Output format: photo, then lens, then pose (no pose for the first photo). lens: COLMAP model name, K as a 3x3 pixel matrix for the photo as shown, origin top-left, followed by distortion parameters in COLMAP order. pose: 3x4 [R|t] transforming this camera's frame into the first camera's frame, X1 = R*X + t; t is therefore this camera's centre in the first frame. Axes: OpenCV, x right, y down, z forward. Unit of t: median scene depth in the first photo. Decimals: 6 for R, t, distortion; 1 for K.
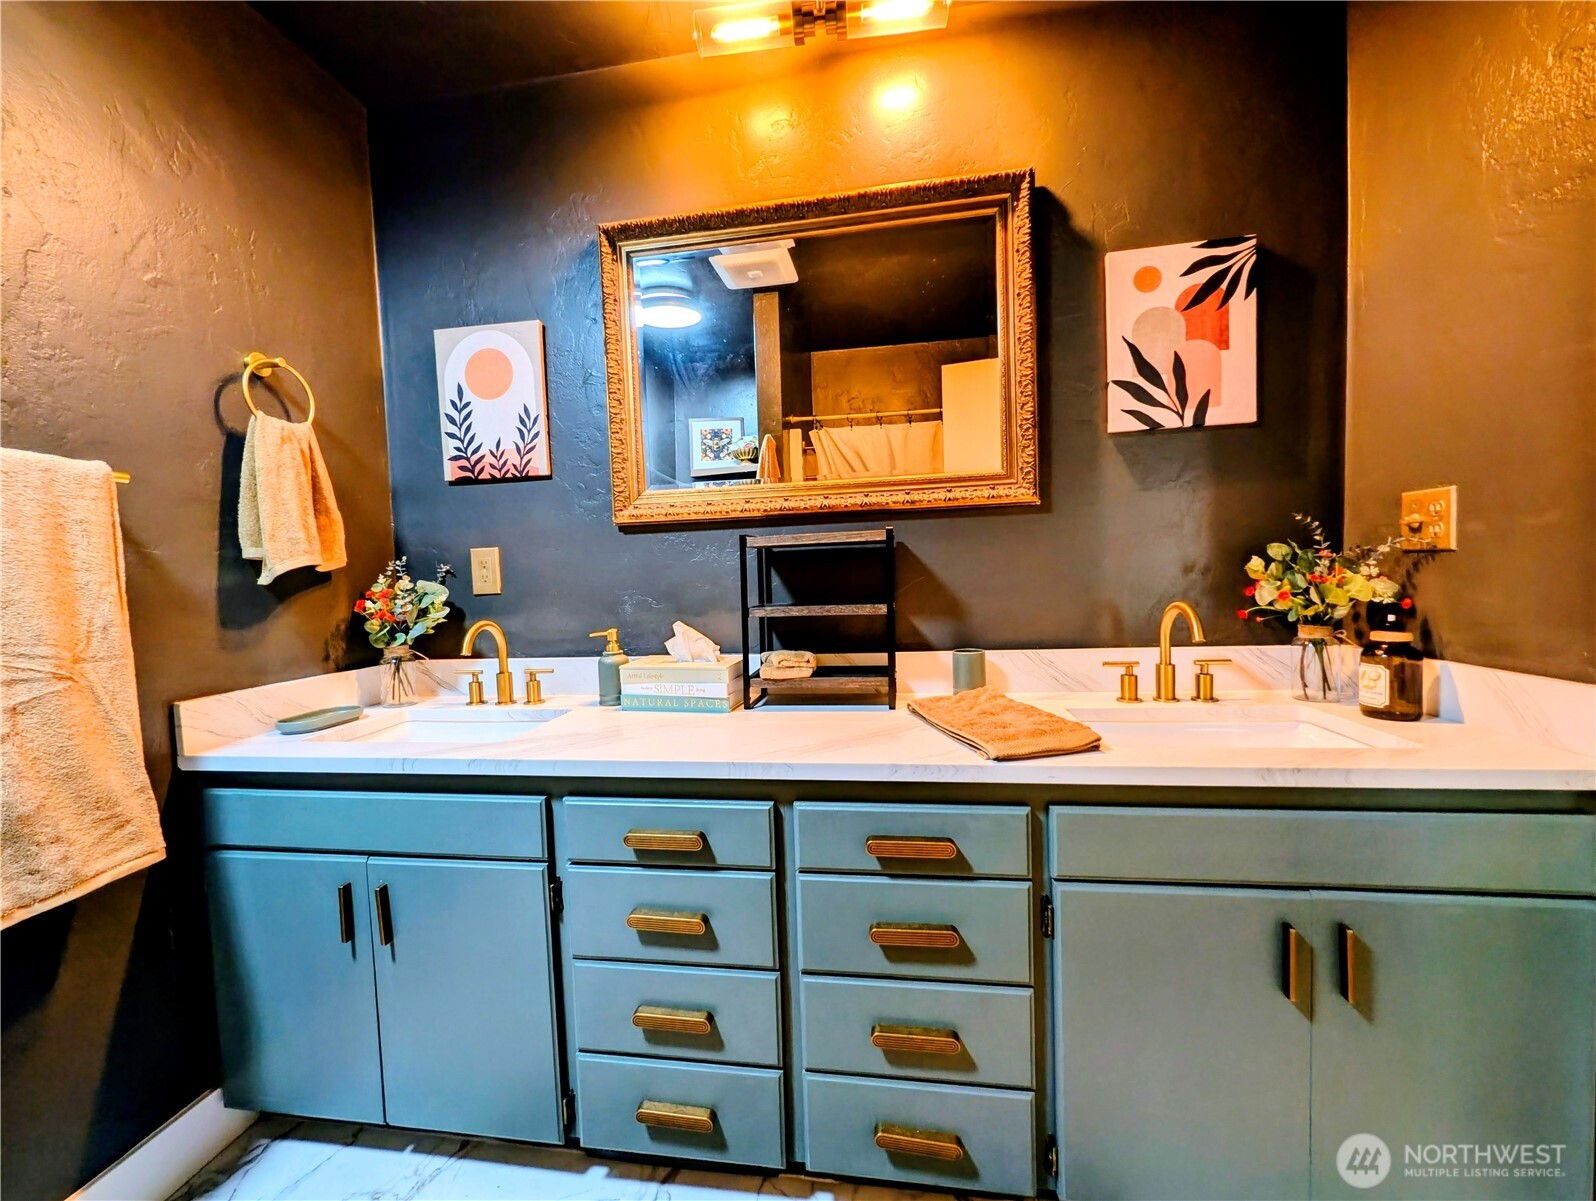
lens RADIAL K [[619.2, 0, 809.2], [0, 619.2, 601.5], [0, 0, 1]] dist [0.009276, -0.000227]
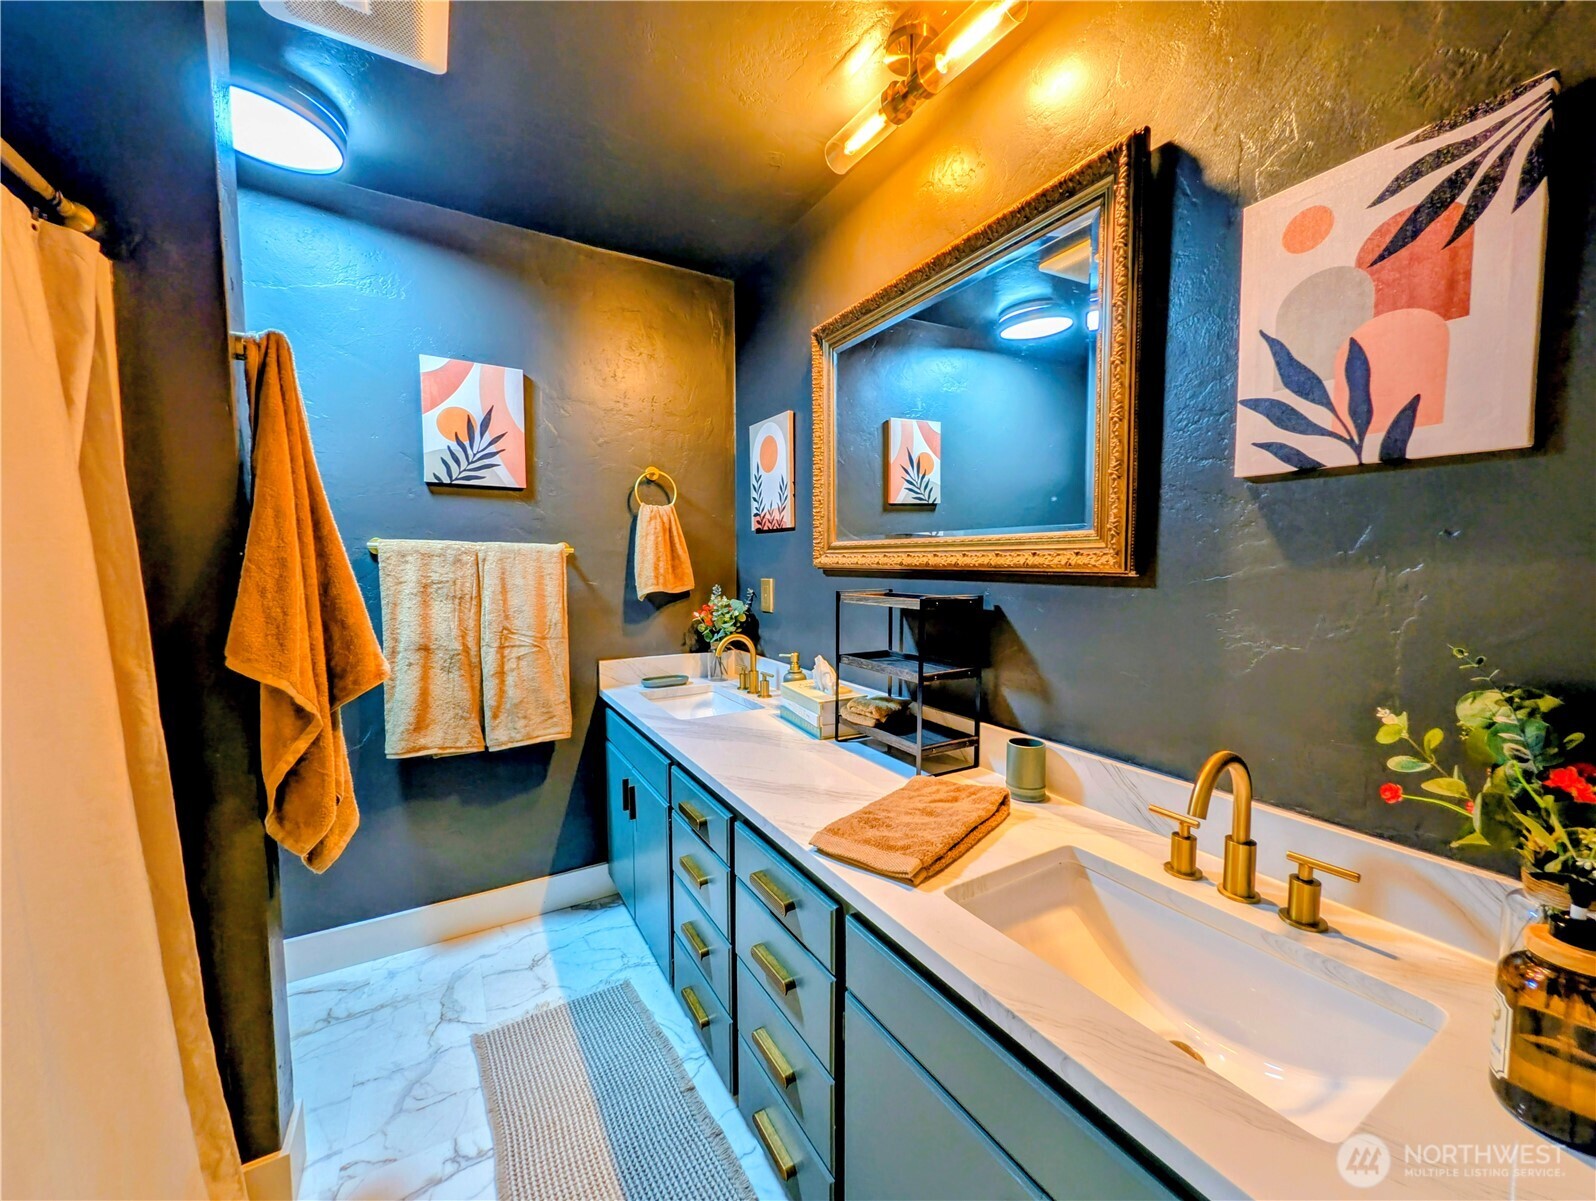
lens RADIAL K [[619.2, 0, 809.7], [0, 619.2, 603.0], [0, 0, 1]] dist [0.009276, -0.000227]
pose [[0.641586, 0.089661, -0.761793, 0.727338], [-0.063514, 0.995944, 0.063728, -0.153993], [0.764417, 0.007498, 0.644679, 0.218765]]
